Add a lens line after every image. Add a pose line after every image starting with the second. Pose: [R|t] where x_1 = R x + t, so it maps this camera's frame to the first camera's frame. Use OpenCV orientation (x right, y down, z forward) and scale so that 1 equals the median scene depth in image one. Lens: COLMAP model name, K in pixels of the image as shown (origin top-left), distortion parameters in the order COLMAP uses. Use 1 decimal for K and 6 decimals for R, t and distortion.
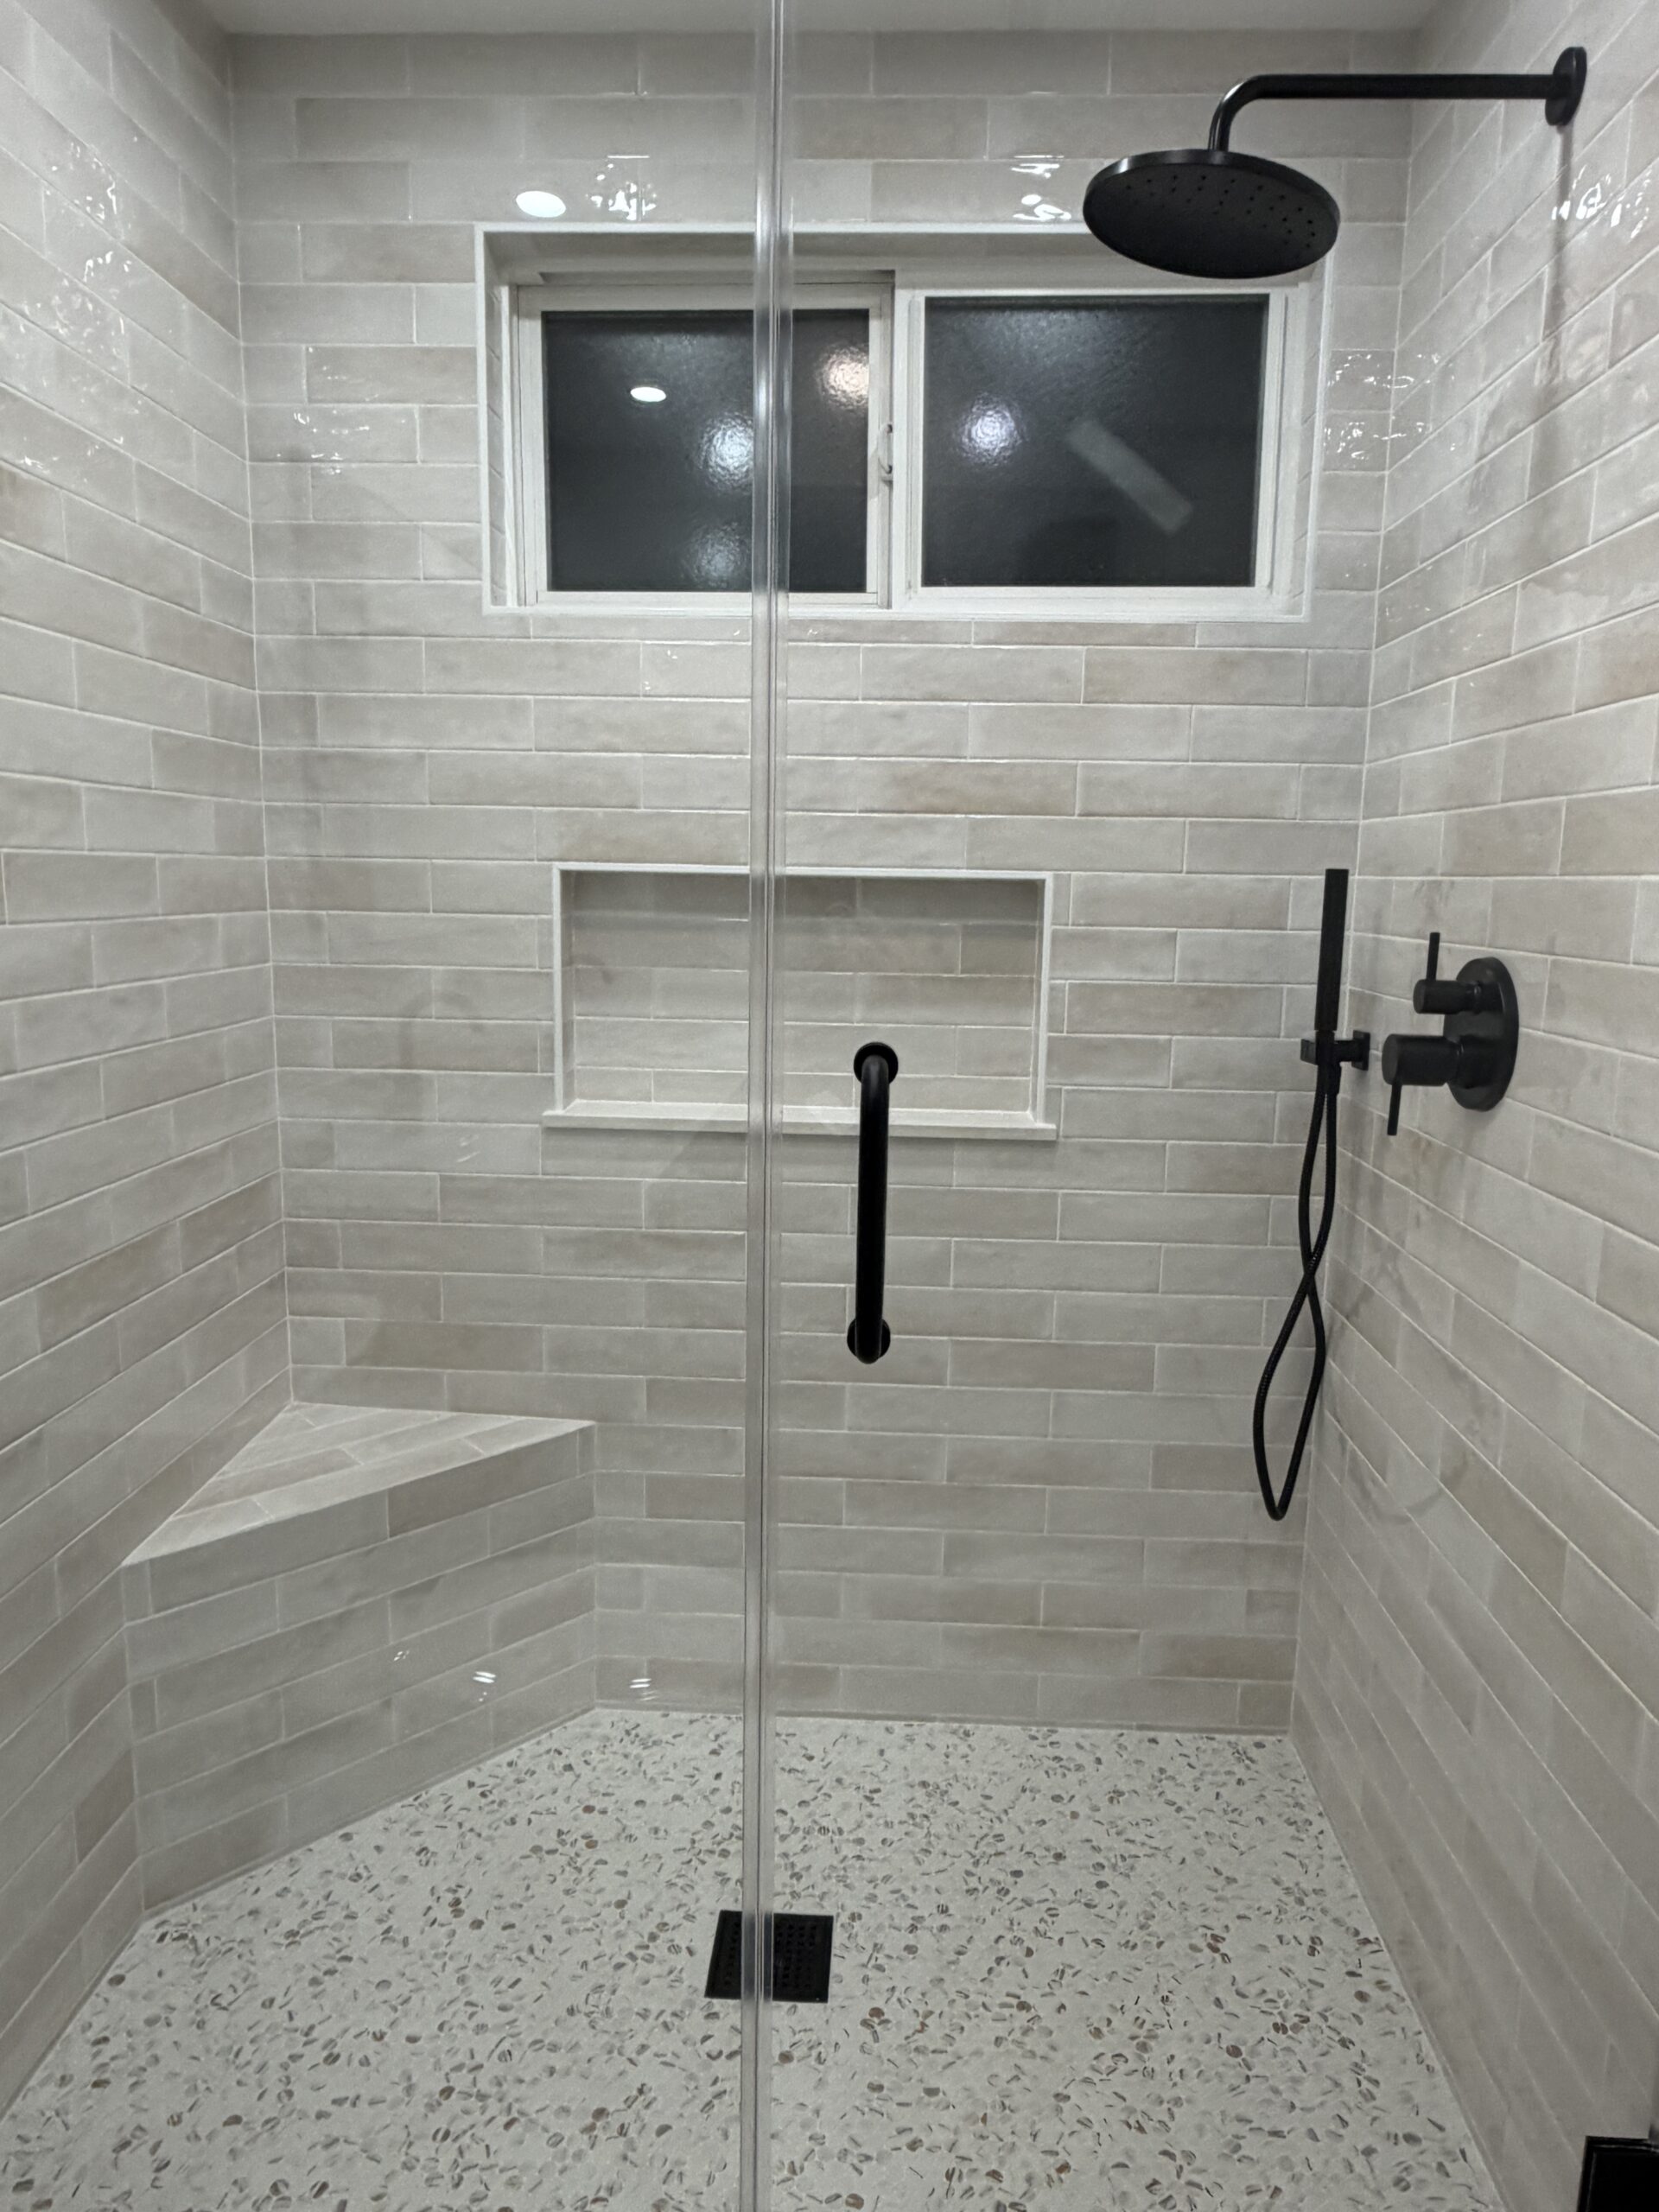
lens RADIAL K [[1410.8, 0, 834.9], [0, 1410.8, 1109.1], [0, 0, 1]] dist [0.000490, 0.004063]
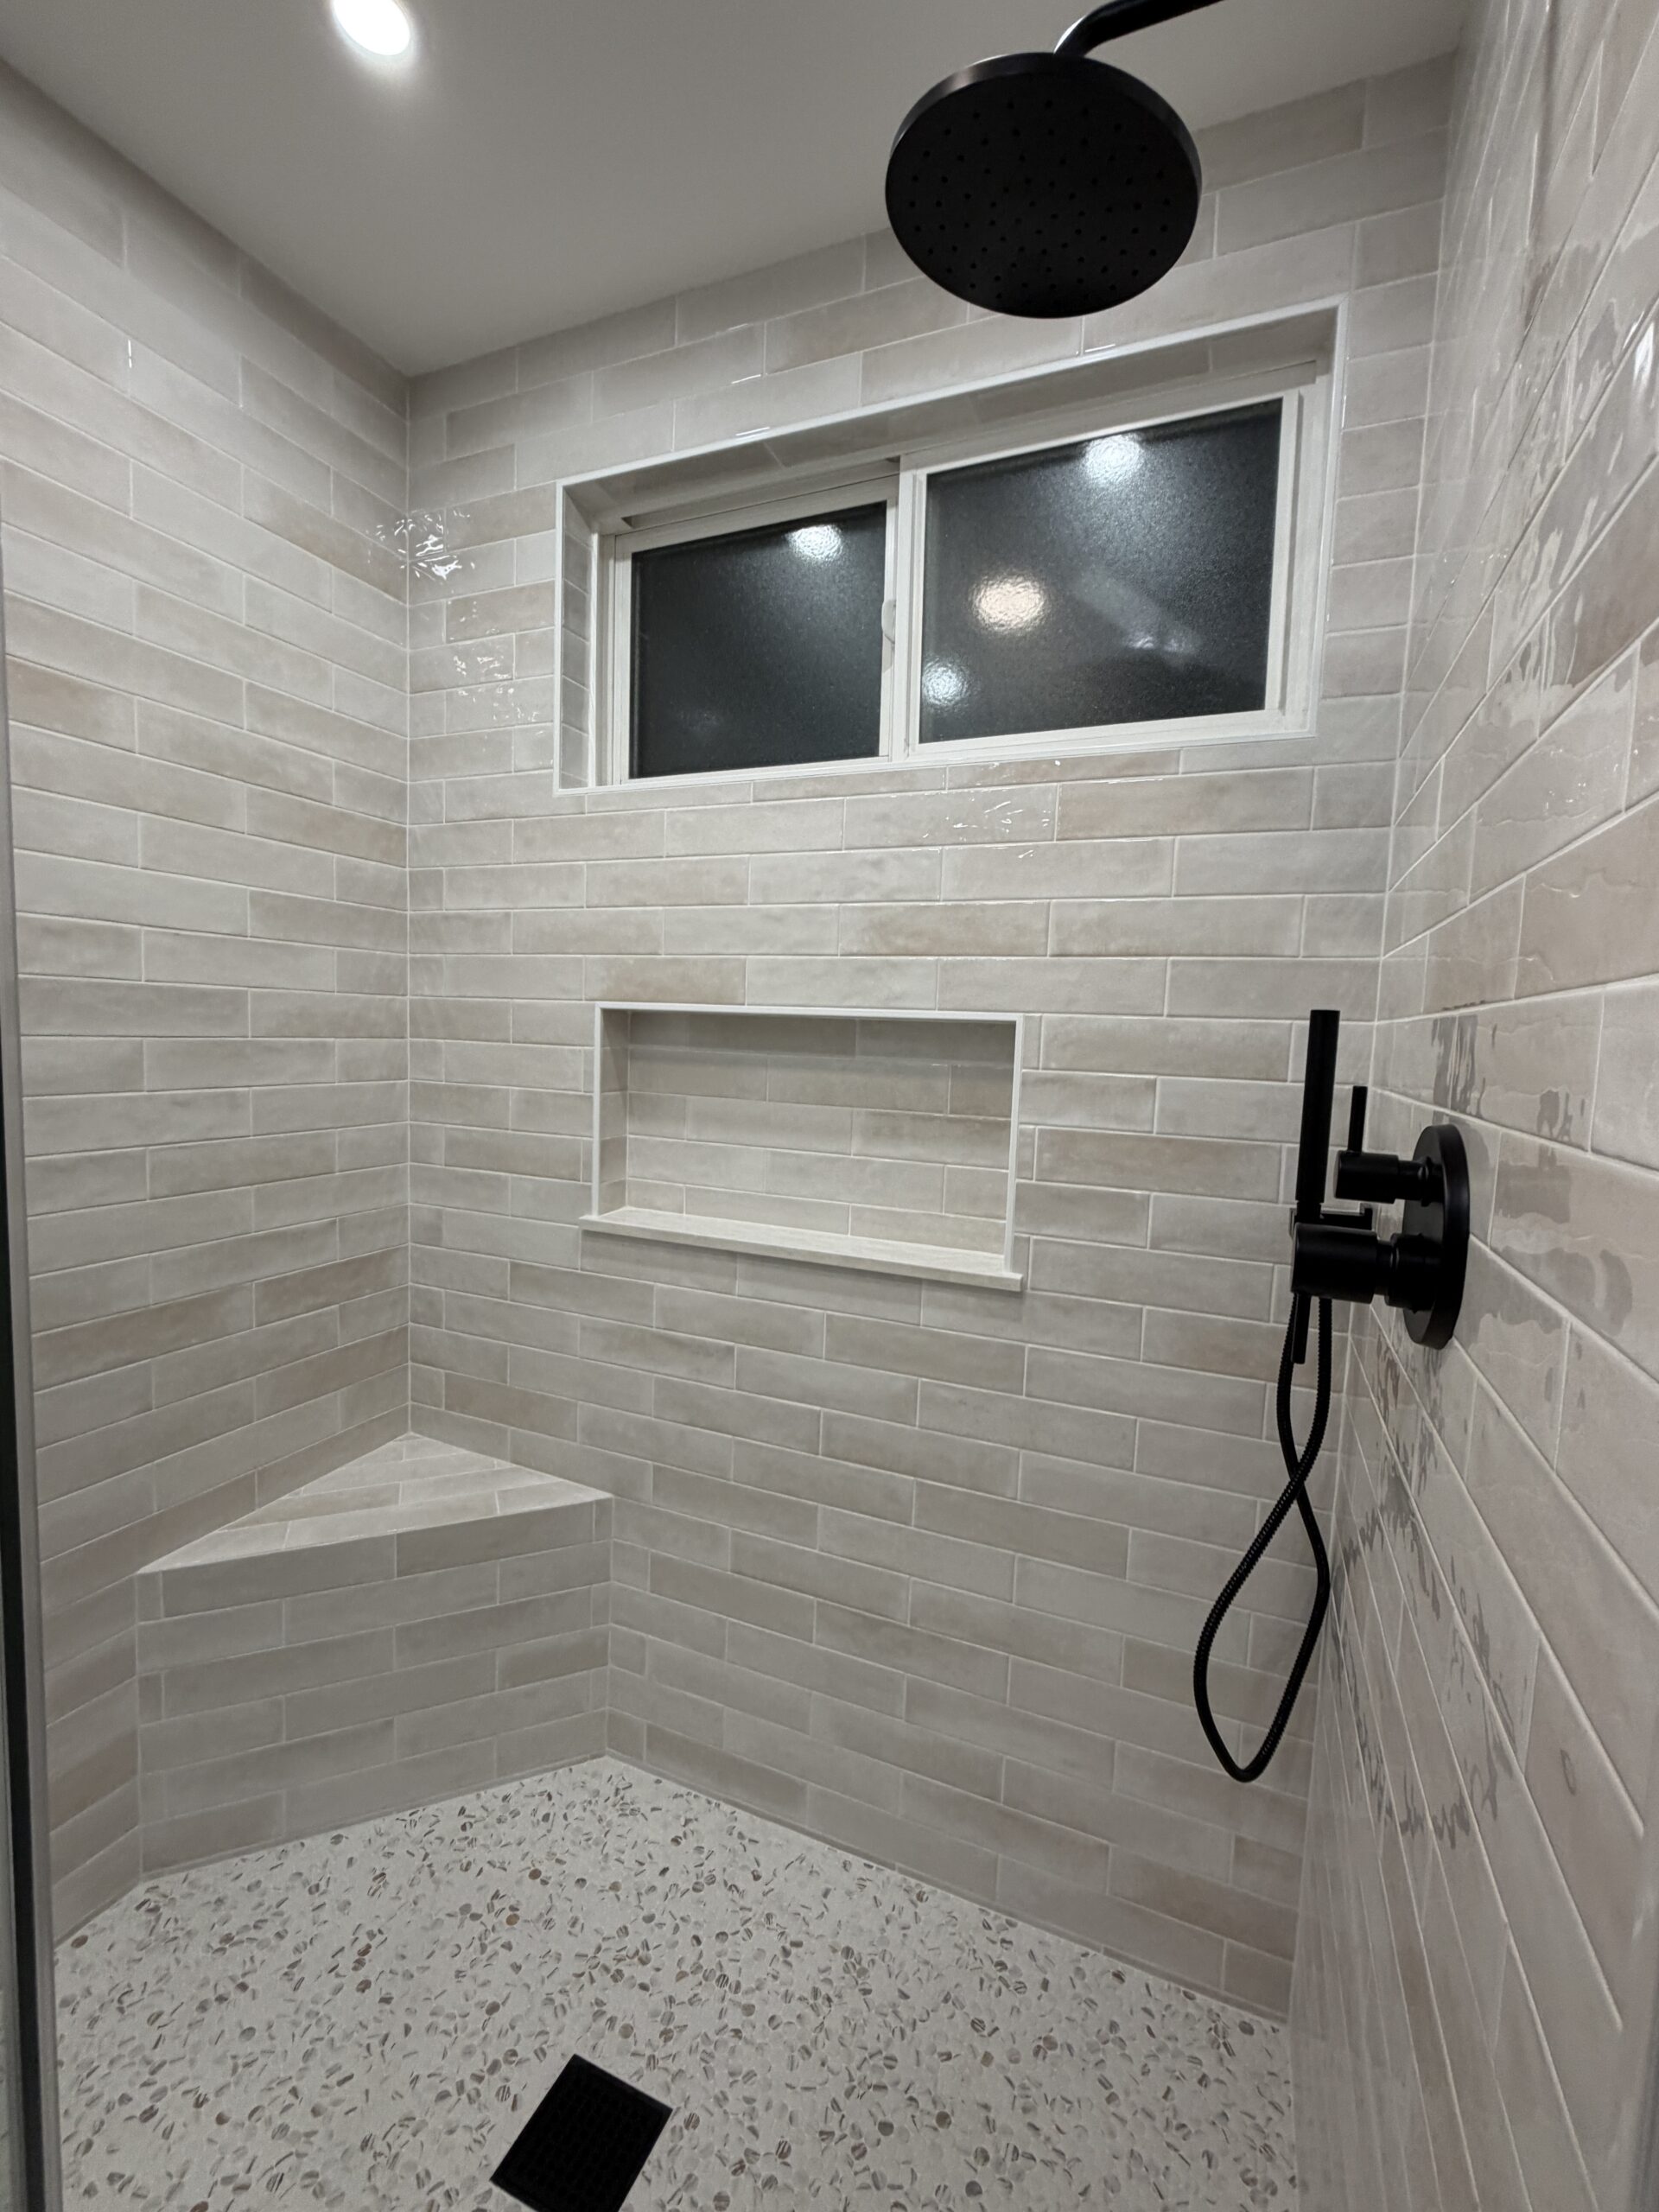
lens RADIAL K [[941.4, 0, 835.3], [0, 941.4, 1111.4], [0, 0, 1]] dist [0.001886, -0.000503]
pose [[0.936059, 0.045809, -0.348849, 0.264832], [-0.076082, 0.994383, -0.073573, -0.044335], [0.343520, 0.095410, 0.934286, 0.360348]]
